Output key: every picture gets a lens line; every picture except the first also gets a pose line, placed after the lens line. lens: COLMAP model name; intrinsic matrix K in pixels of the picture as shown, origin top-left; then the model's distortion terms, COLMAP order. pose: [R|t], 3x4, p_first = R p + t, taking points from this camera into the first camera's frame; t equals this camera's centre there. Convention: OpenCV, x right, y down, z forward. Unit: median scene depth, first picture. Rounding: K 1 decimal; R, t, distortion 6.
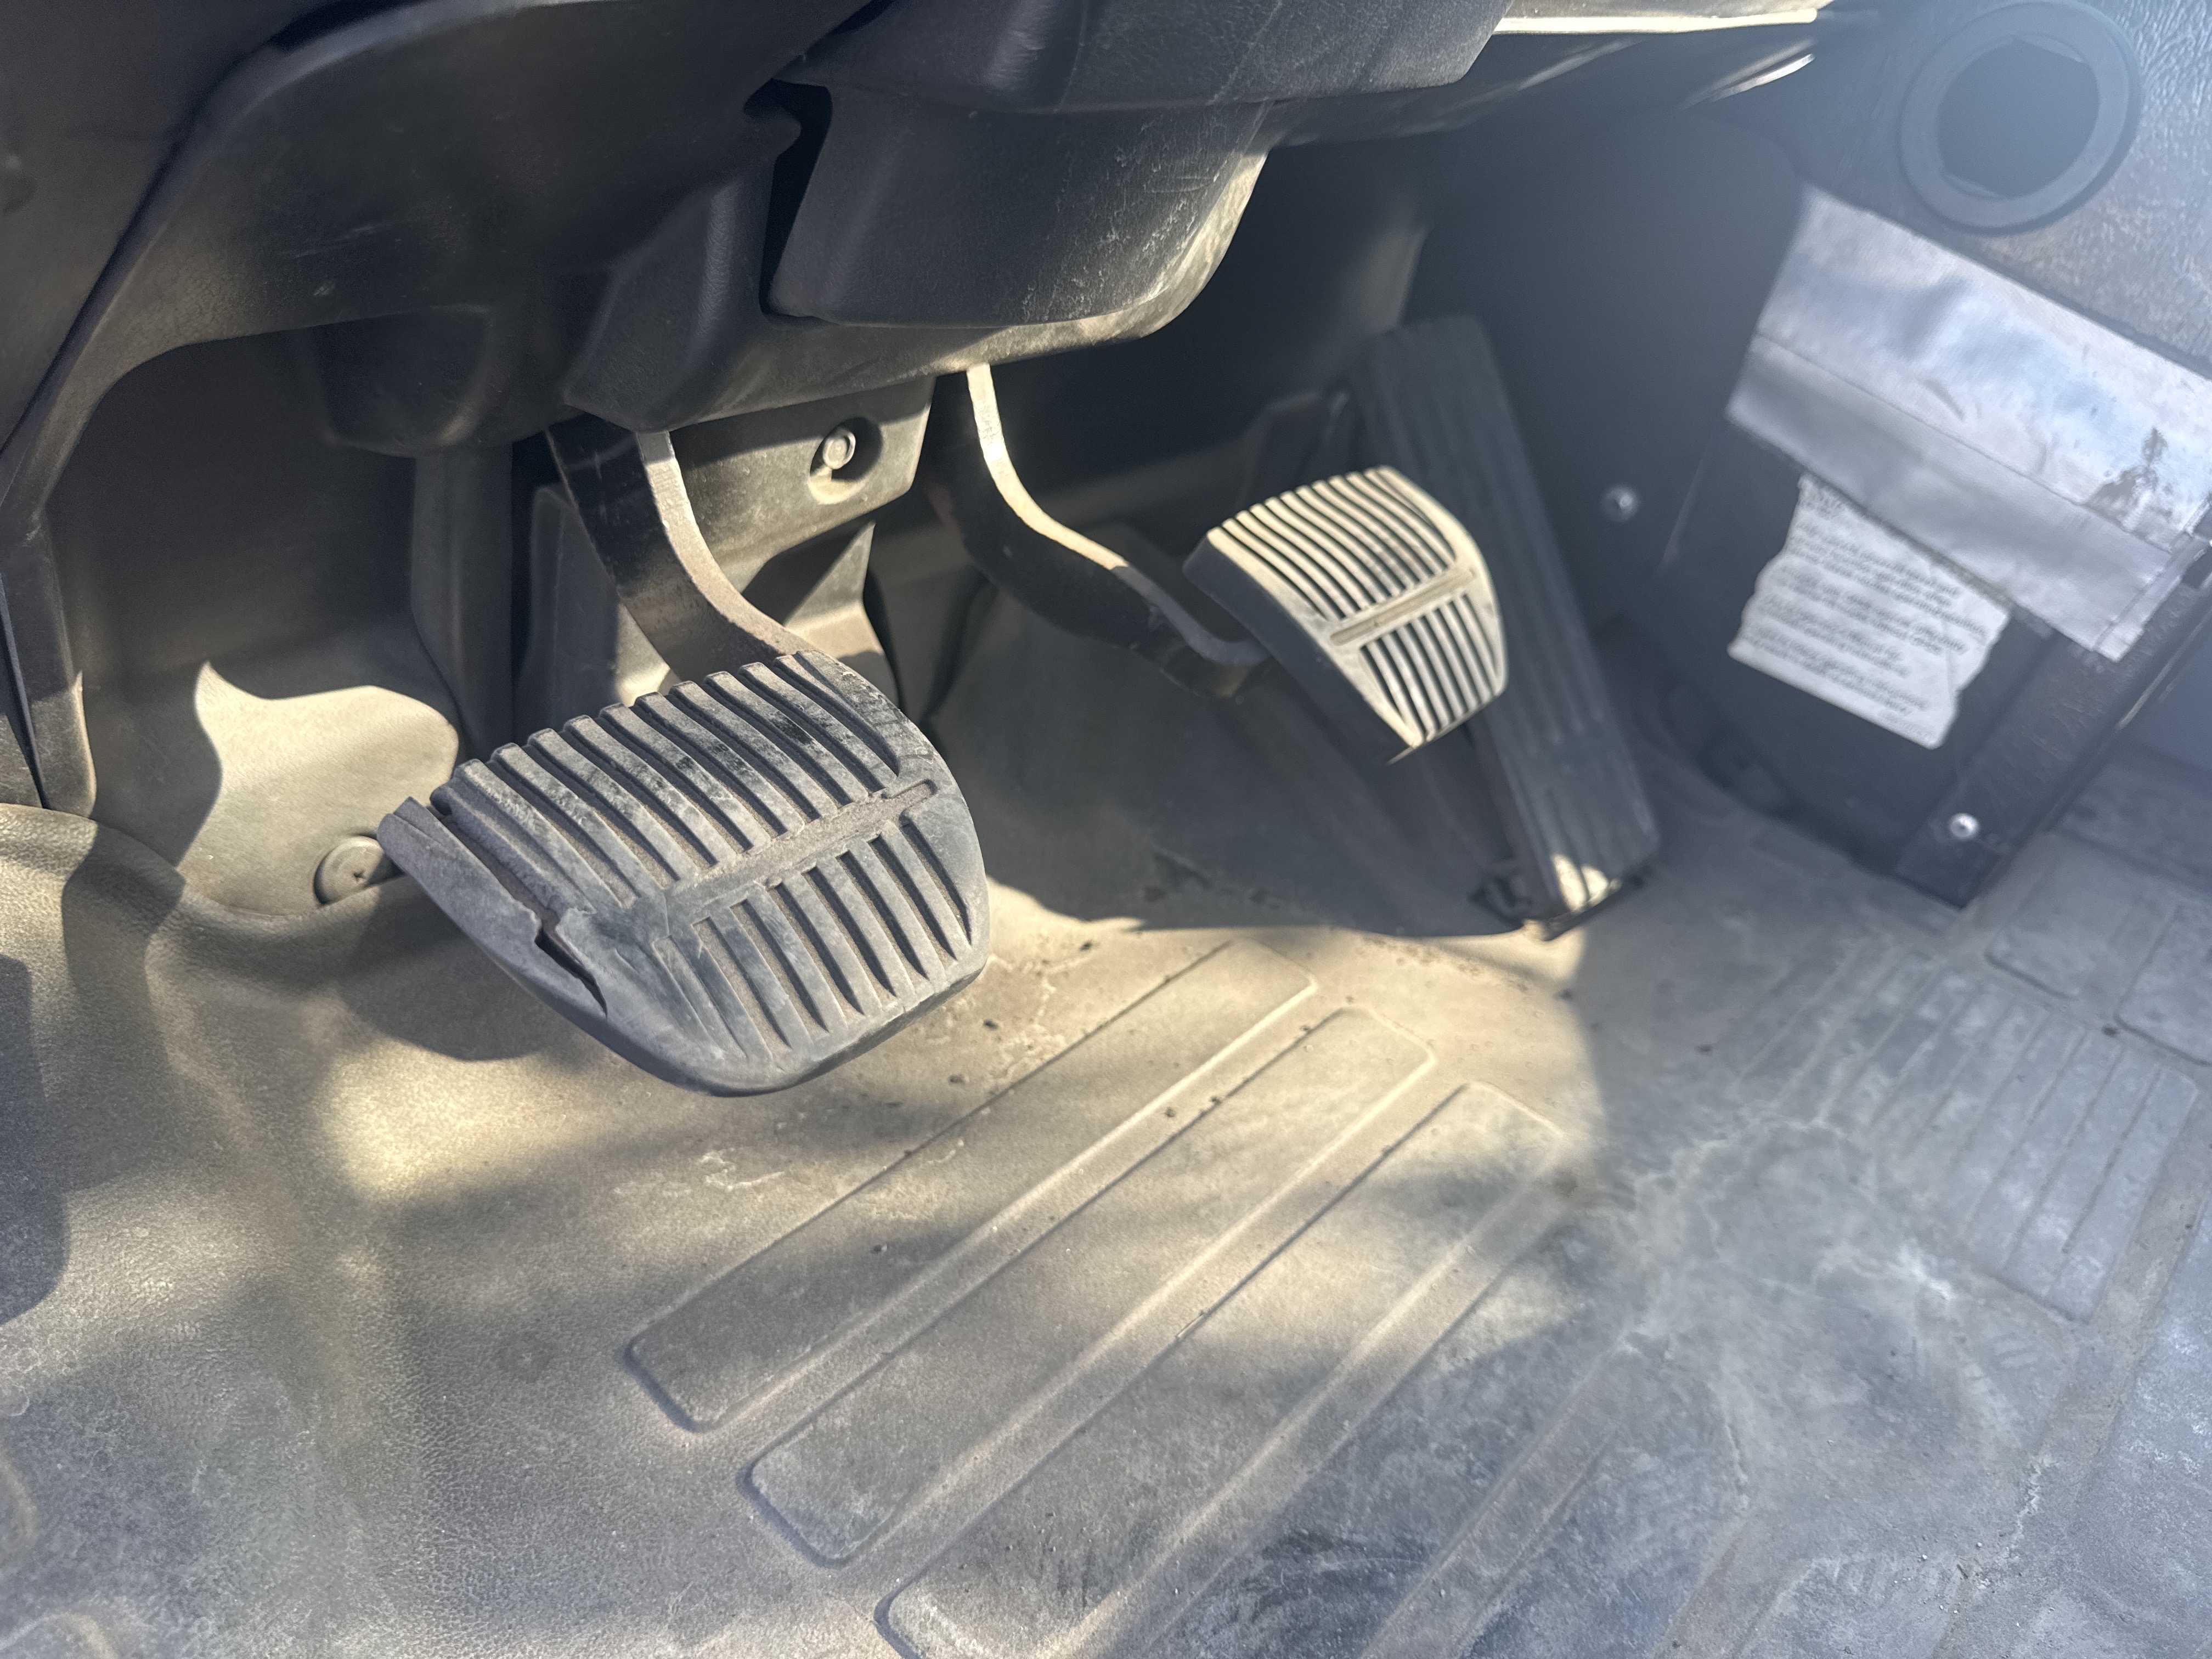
lens RADIAL K [[1560.1, 0, 1079.0], [0, 1560.1, 834.7], [0, 0, 1]] dist [0.003161, -0.003376]
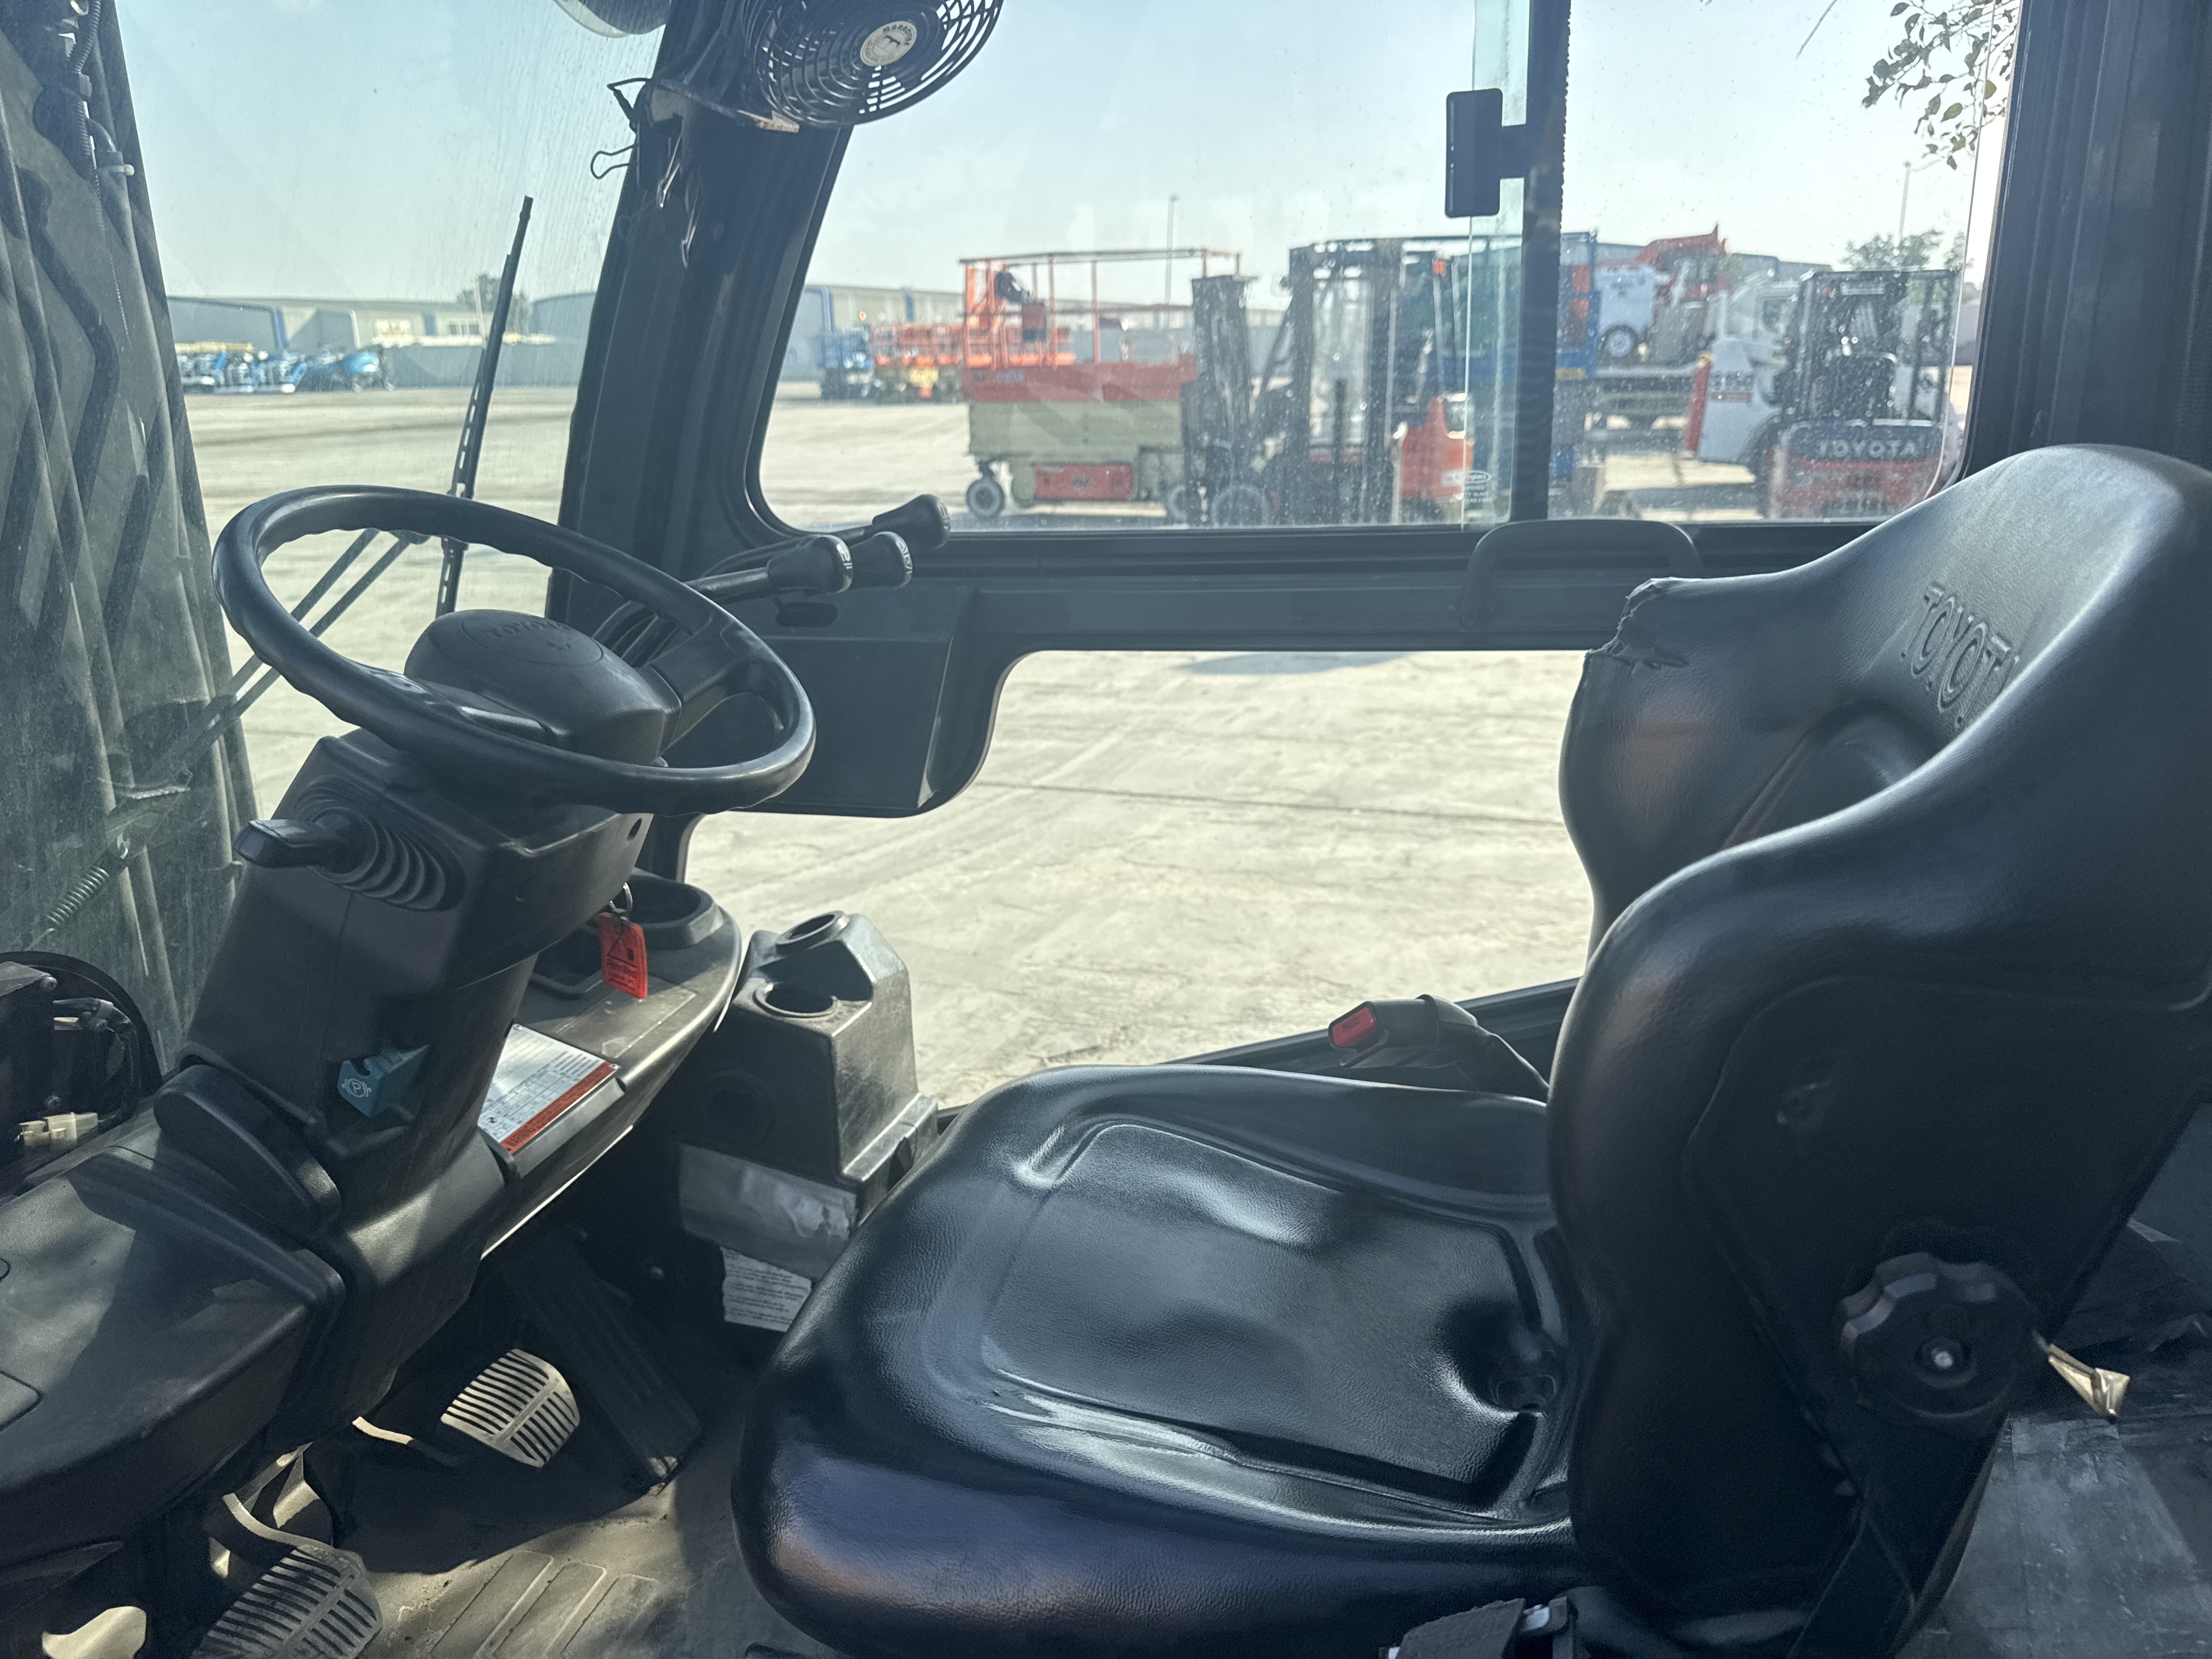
lens RADIAL K [[1560.1, 0, 1079.0], [0, 1560.1, 834.7], [0, 0, 1]] dist [0.003161, -0.003376]
pose [[0.891455, -0.250552, 0.377533, 0.304699], [0.342353, 0.918261, -0.198975, -0.208065], [-0.296820, 0.306627, 0.904366, -2.110528]]
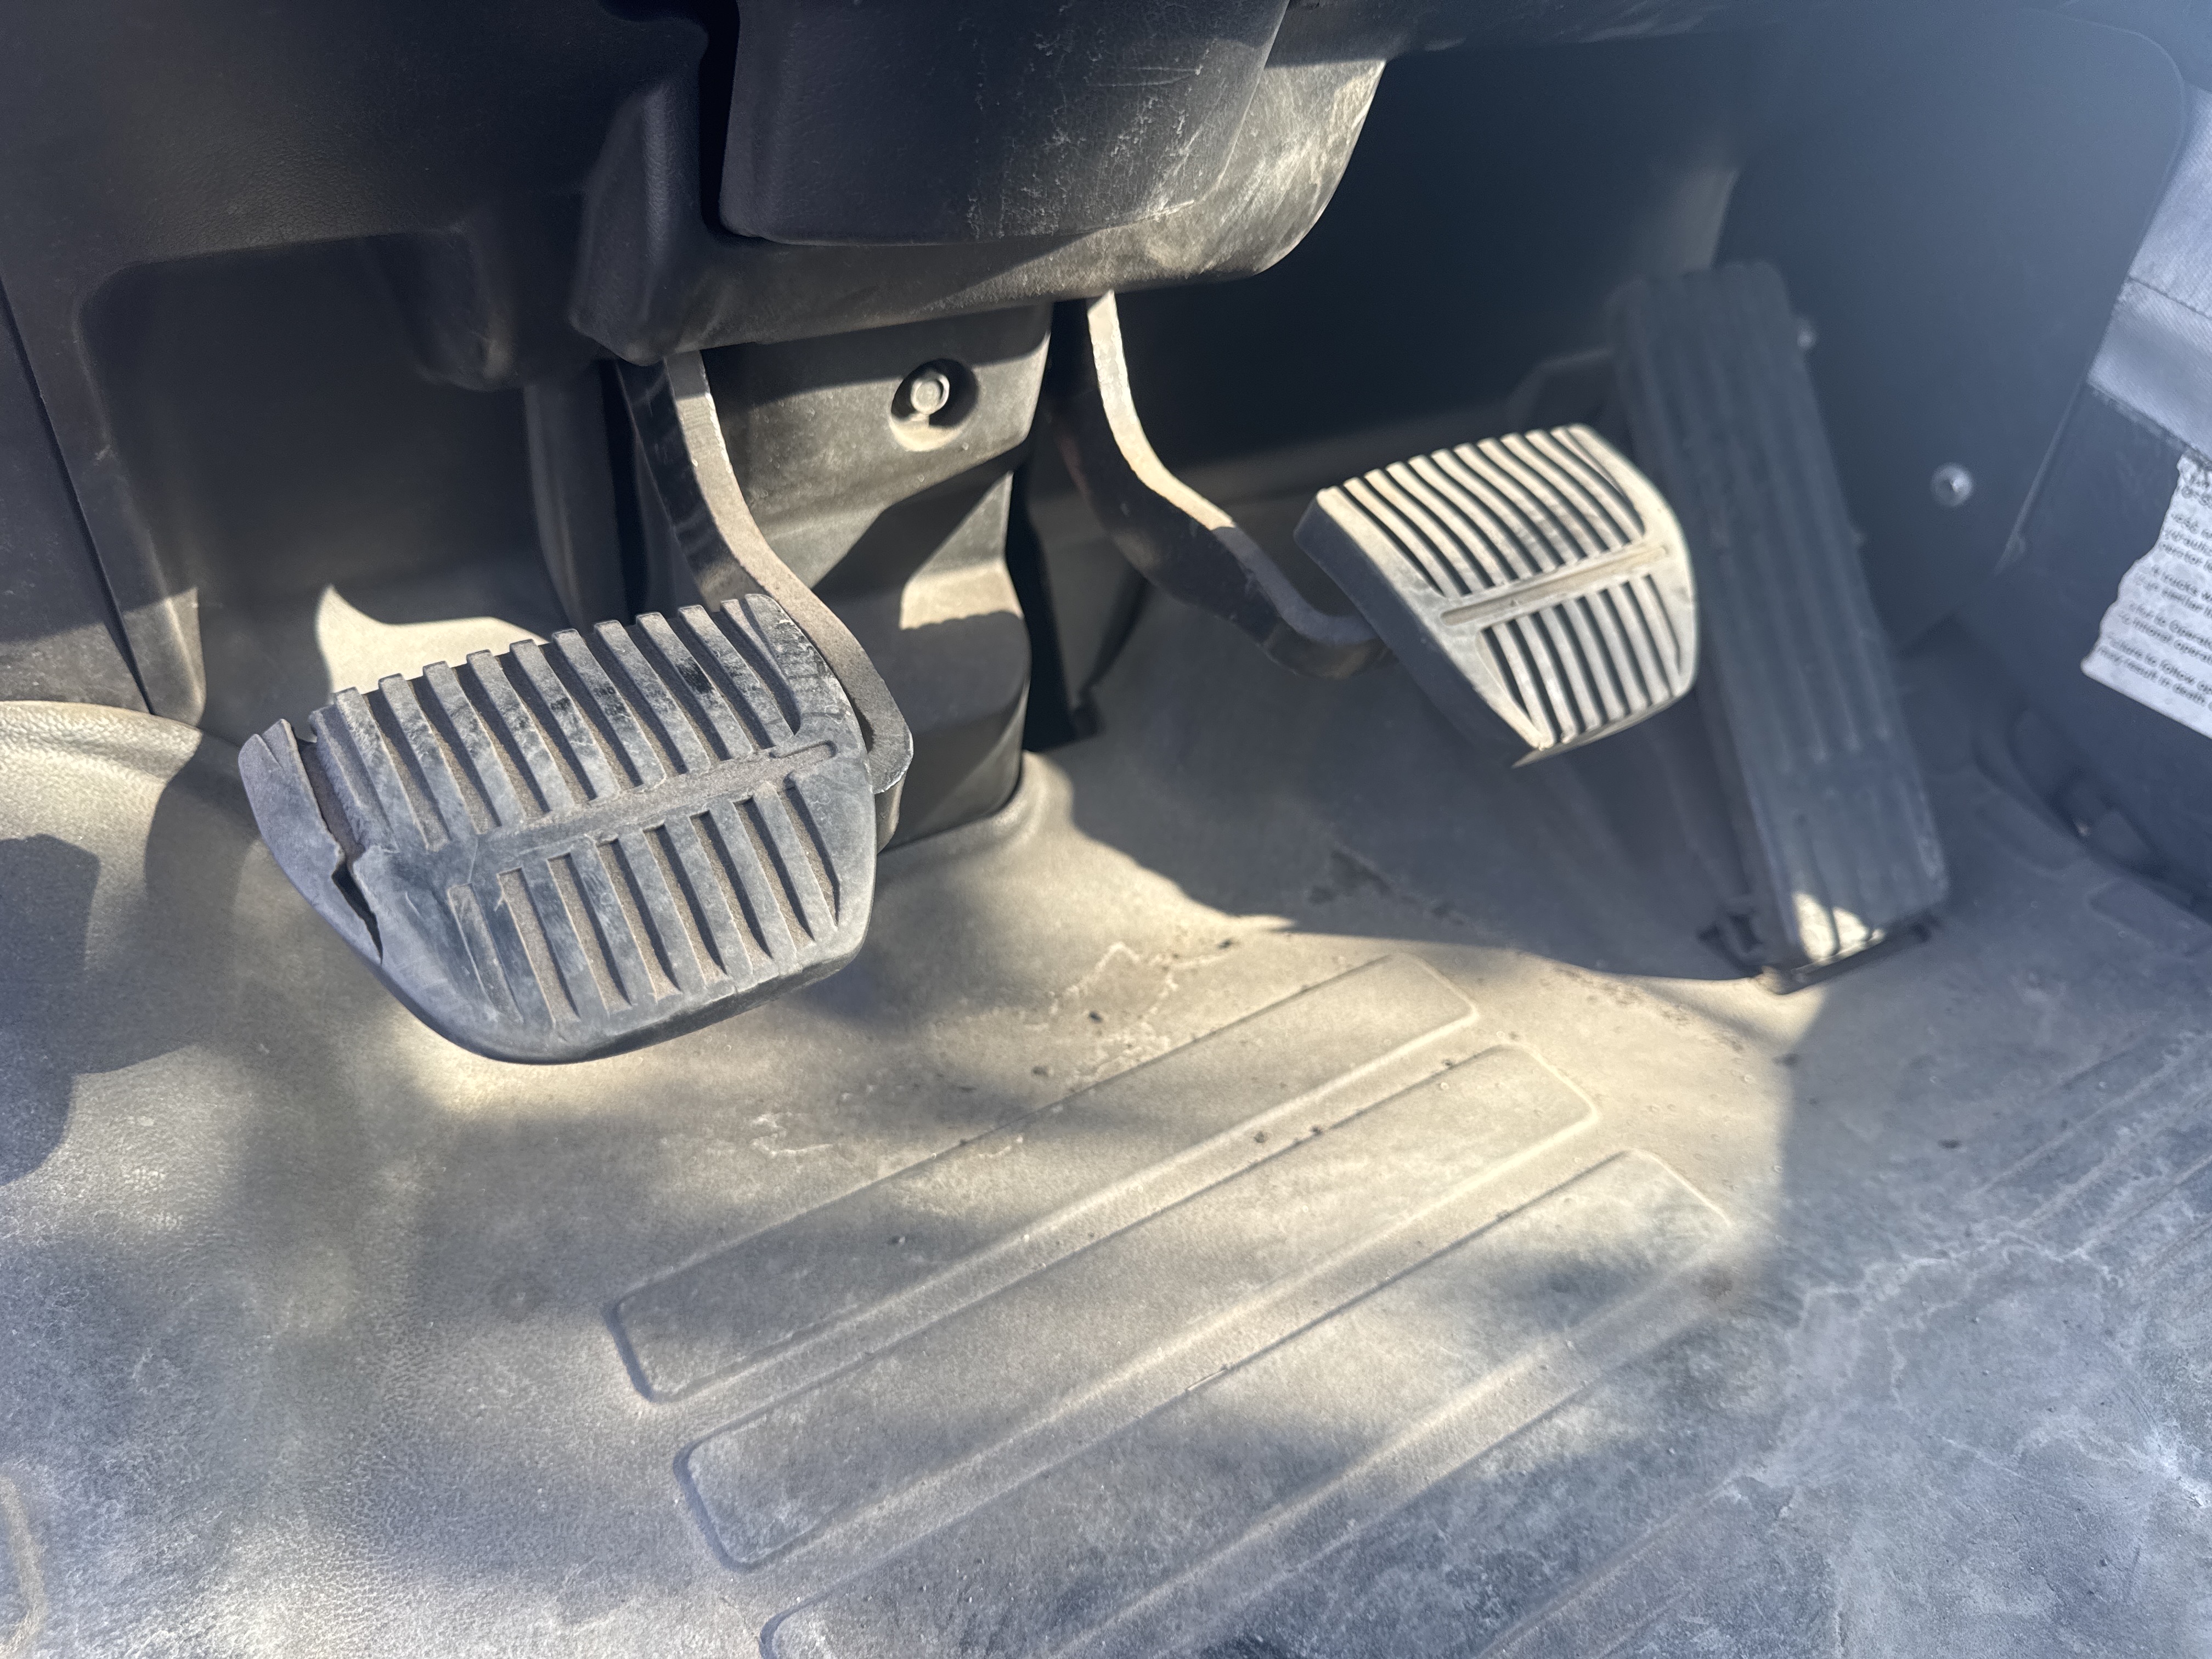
lens RADIAL K [[1565.4, 0, 1112.6], [0, 1565.4, 819.2], [0, 0, 1]] dist [-0.009433, 0.002273]
pose [[0.964433, 0.081291, -0.251517, 0.211790], [-0.080607, 0.996661, 0.013039, -0.010651], [0.251737, 0.007698, 0.967765, 0.115746]]
